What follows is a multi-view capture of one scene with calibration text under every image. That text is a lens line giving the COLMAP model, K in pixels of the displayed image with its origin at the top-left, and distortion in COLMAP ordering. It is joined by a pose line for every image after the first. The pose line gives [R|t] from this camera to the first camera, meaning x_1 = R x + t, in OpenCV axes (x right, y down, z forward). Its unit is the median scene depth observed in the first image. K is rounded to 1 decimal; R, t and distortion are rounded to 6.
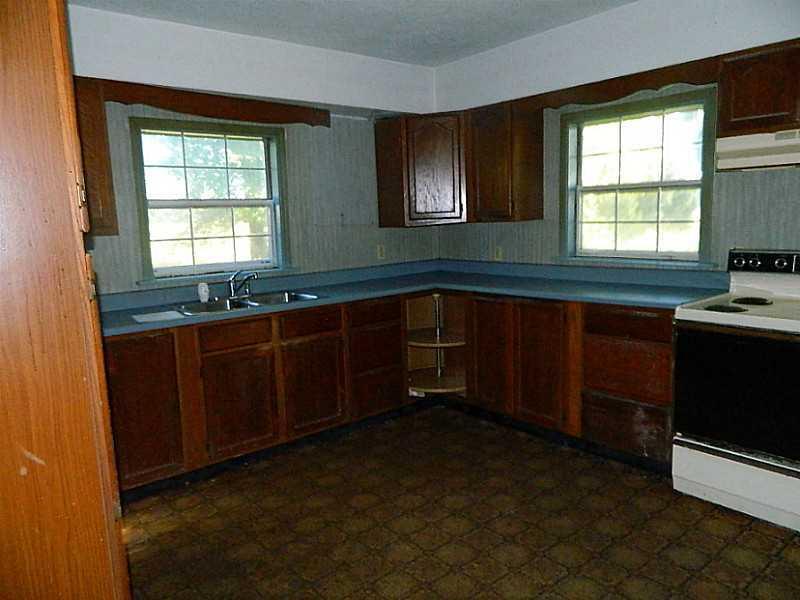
lens RADIAL K [[593.0, 0, 400.3], [0, 593.0, 300.4], [0, 0, 1]] dist [0.007232, 0.001473]
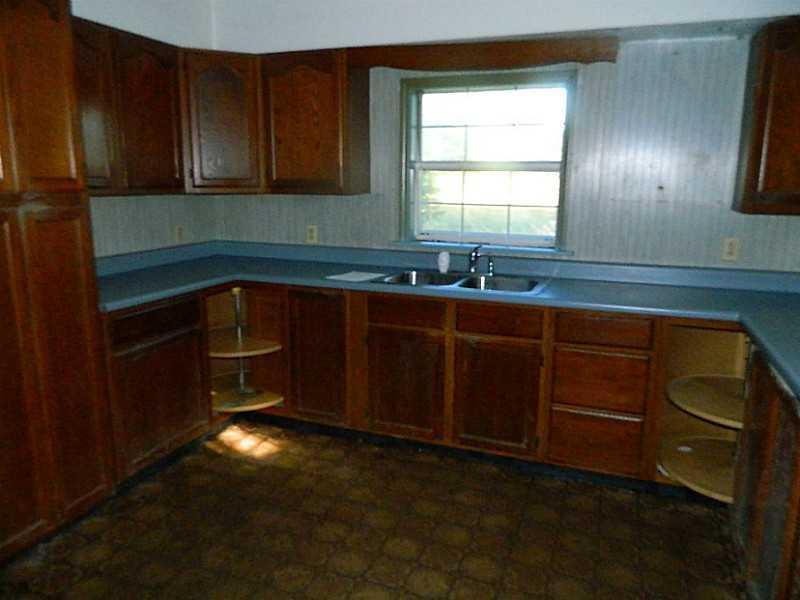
lens RADIAL K [[593.0, 0, 400.6], [0, 593.0, 298.1], [0, 0, 1]] dist [0.007232, 0.001473]
pose [[0.489142, 0.214410, -0.845440, 0.477289], [-0.153885, 0.975323, 0.158317, -0.103979], [0.858522, 0.052661, 0.510066, 0.501136]]
